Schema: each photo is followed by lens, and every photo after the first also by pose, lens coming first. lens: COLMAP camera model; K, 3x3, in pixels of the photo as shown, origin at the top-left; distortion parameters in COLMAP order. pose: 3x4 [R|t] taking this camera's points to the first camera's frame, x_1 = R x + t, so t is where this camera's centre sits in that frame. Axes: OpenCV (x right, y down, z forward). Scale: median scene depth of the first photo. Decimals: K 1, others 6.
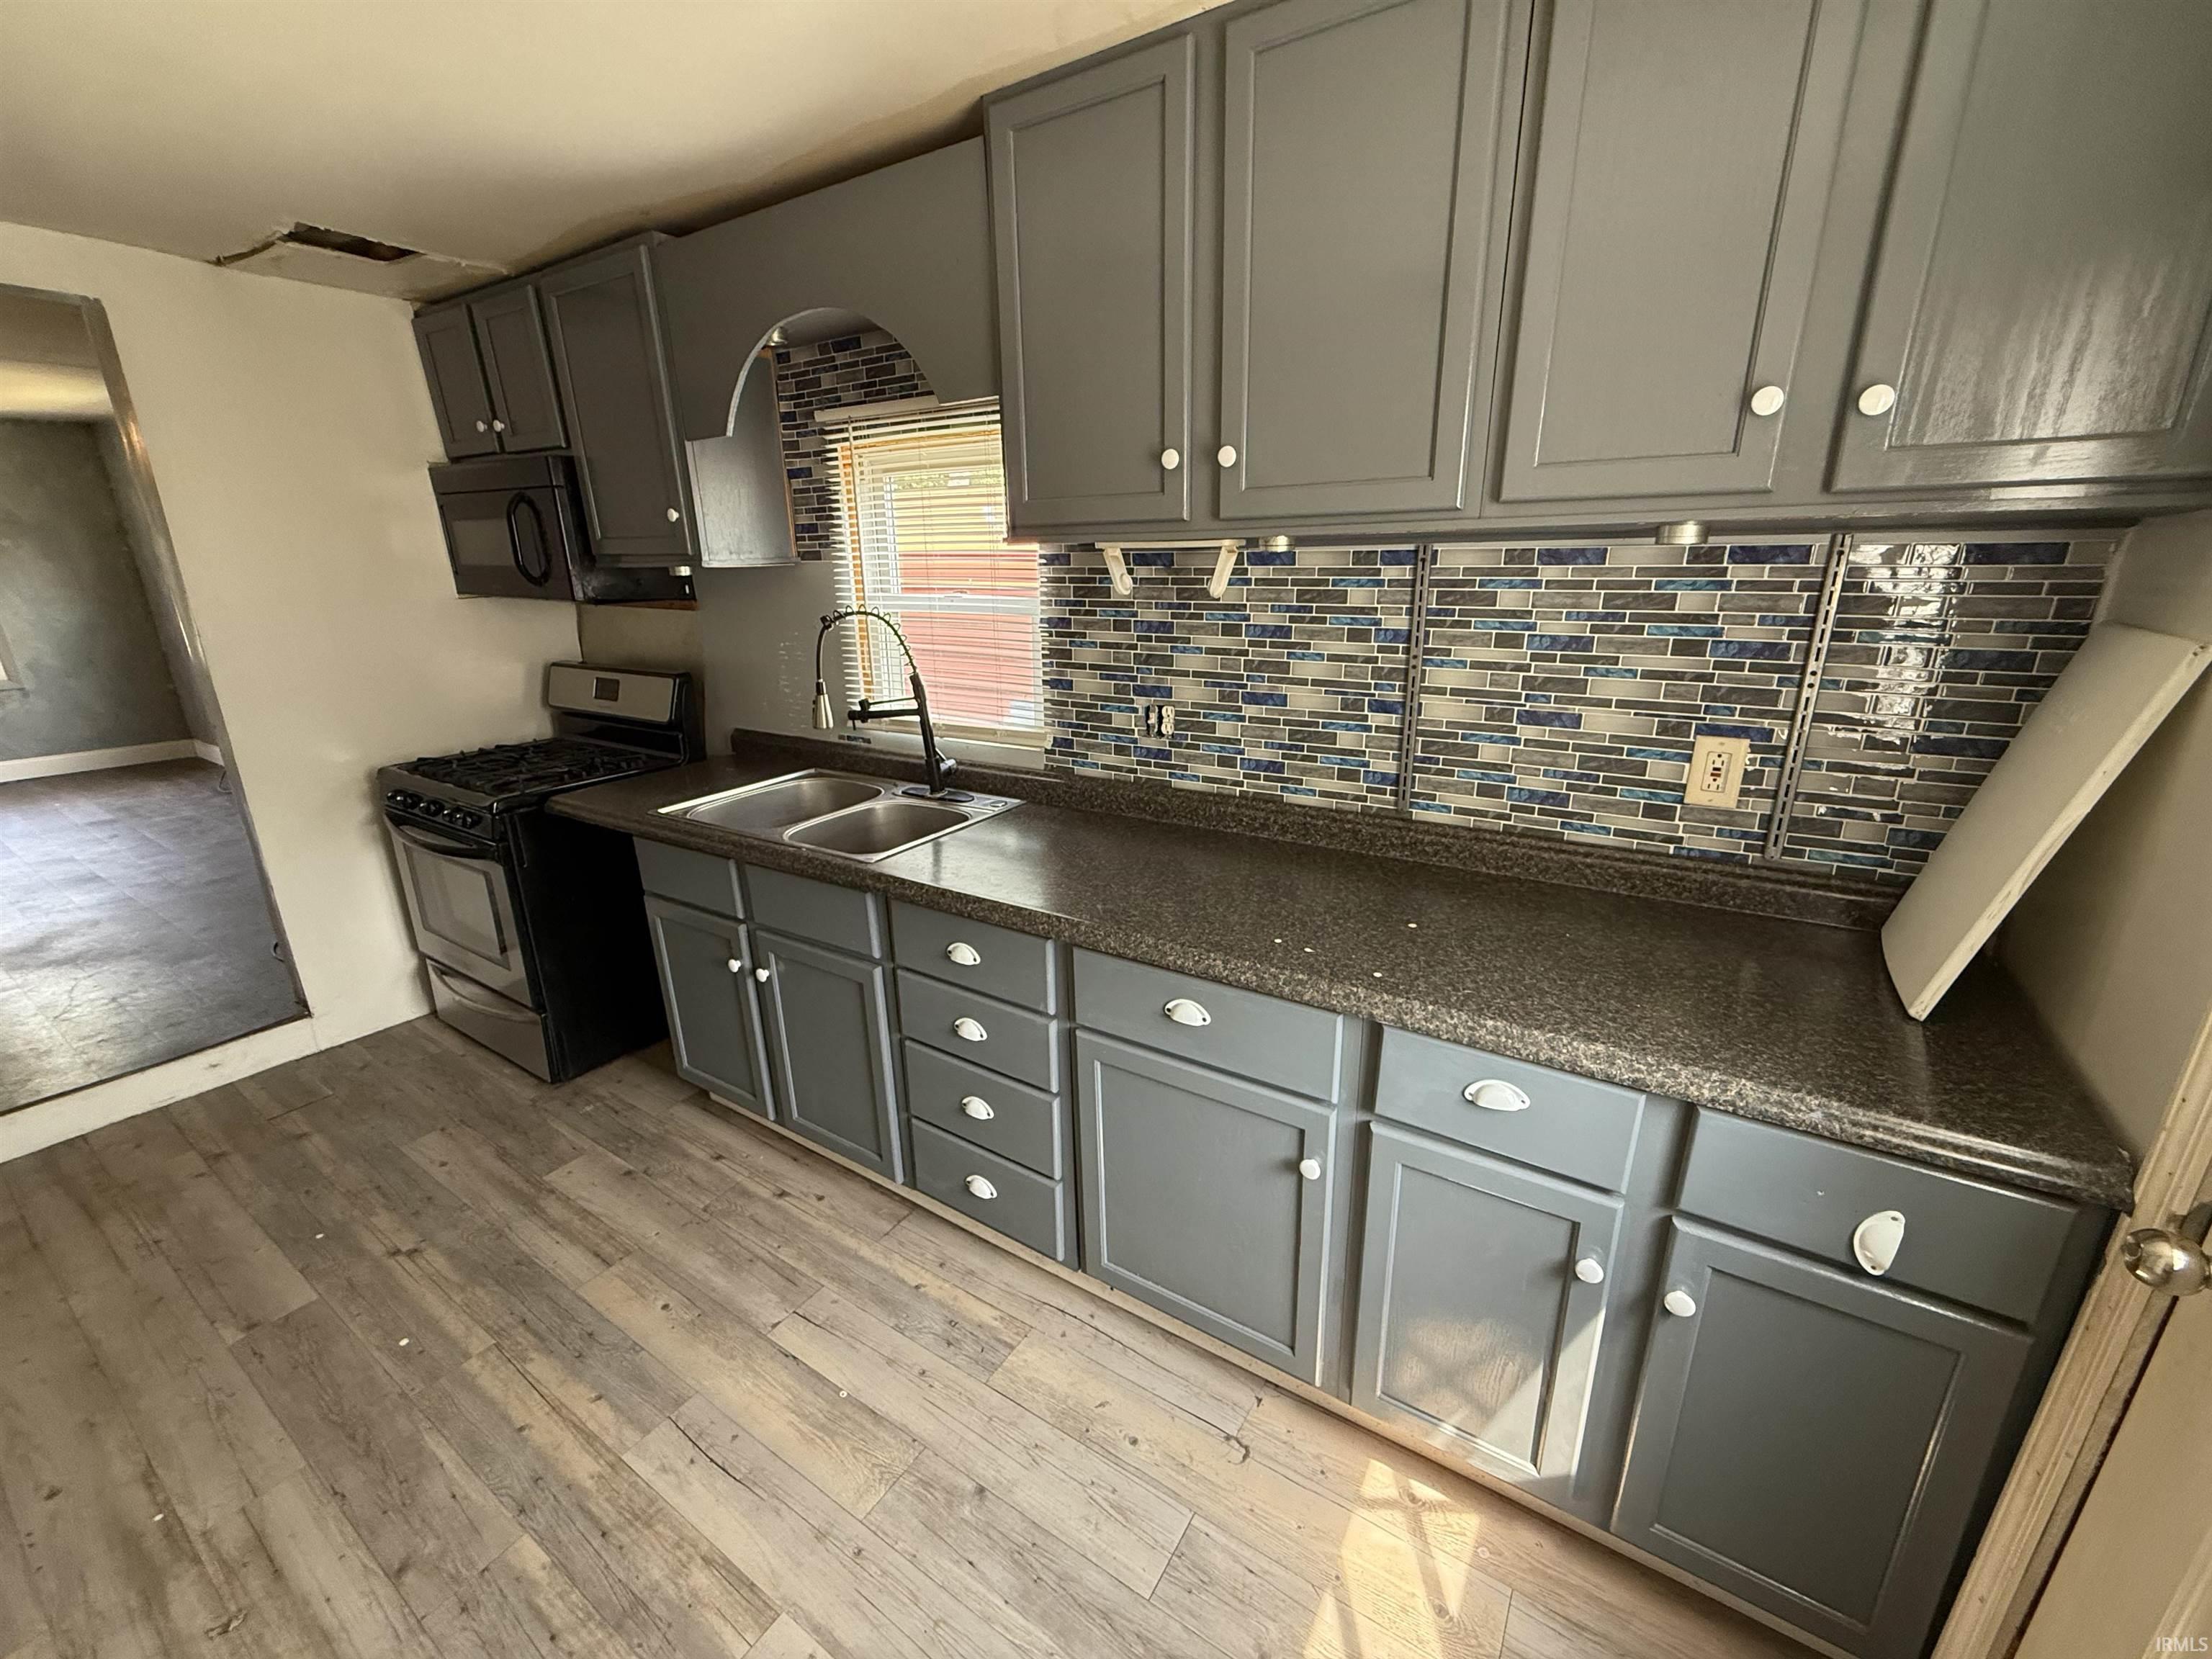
lens RADIAL K [[890.6, 0, 1106.0], [0, 890.6, 829.5], [0, 0, 1]] dist [0.000029, -0.000184]
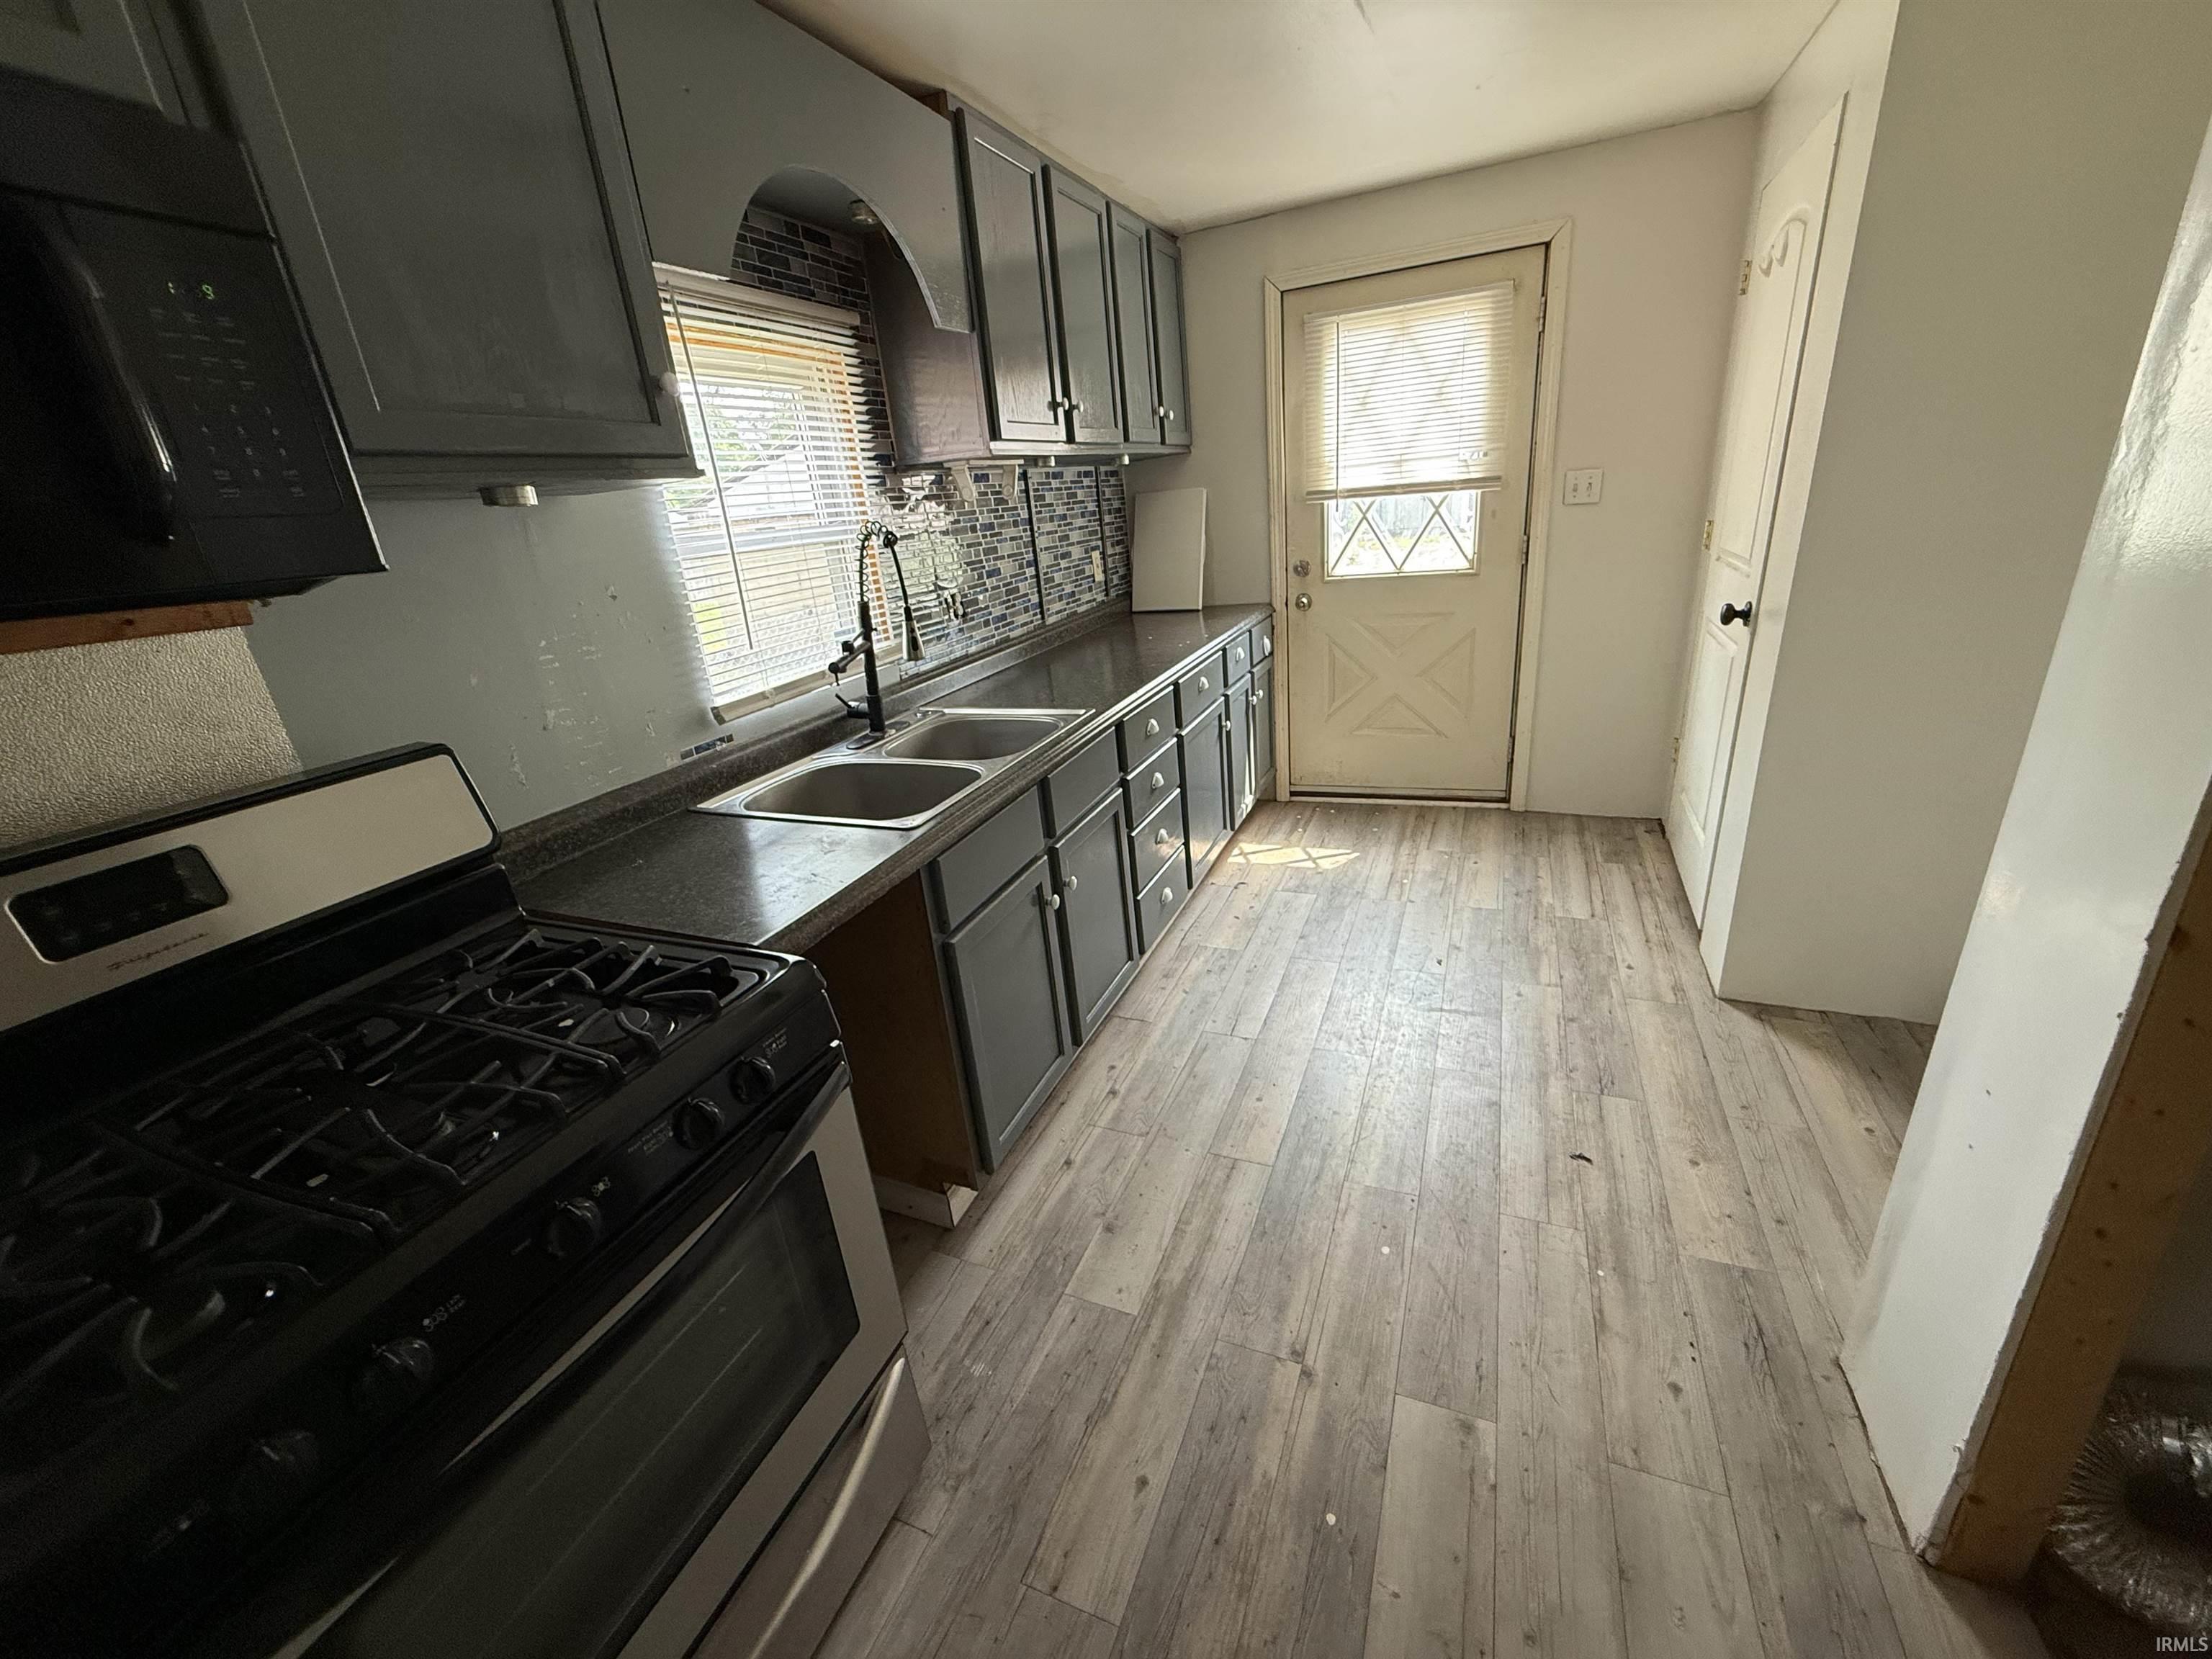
lens RADIAL K [[890.6, 0, 1106.0], [0, 890.6, 829.5], [0, 0, 1]] dist [0.000029, -0.000184]
pose [[-0.181583, -0.315163, 0.931504, -1.427426], [0.377870, 0.852165, 0.361980, -0.254686], [-0.907878, 0.417717, -0.035648, 1.079205]]
